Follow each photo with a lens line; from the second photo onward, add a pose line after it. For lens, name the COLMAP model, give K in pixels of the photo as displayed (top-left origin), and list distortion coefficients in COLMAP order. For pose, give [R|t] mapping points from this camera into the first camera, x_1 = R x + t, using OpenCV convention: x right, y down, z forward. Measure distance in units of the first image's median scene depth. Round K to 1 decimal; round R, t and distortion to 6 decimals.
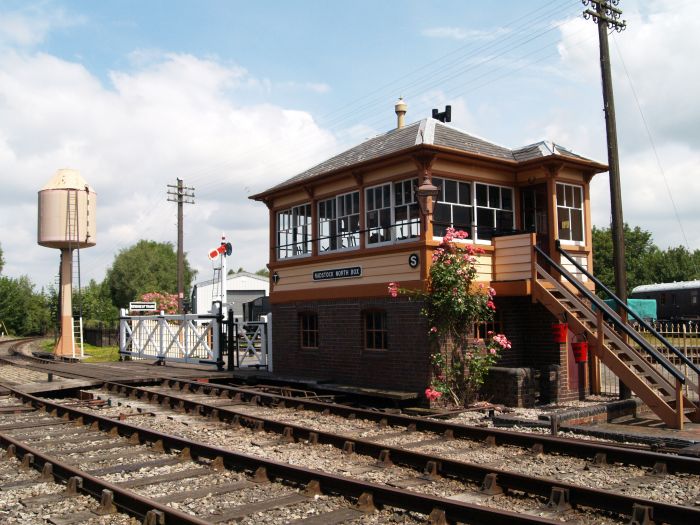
lens RADIAL K [[716.6, 0, 350.0], [0, 716.6, 262.5], [0, 0, 1]] dist [-0.112041, 0.000779]
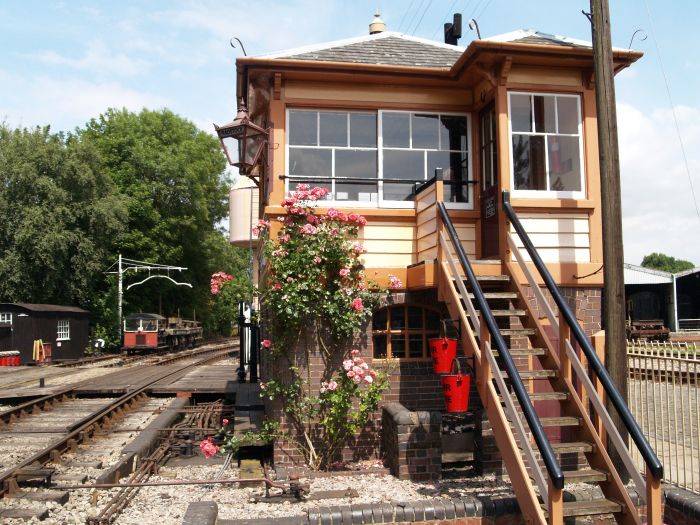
lens RADIAL K [[716.6, 0, 350.0], [0, 716.6, 262.5], [0, 0, 1]] dist [-0.112041, 0.000779]
pose [[0.879742, -0.031669, -0.474395, 0.448094], [0.033230, 0.999435, -0.005096, 0.024691], [0.474288, -0.011281, 0.880297, 0.427526]]
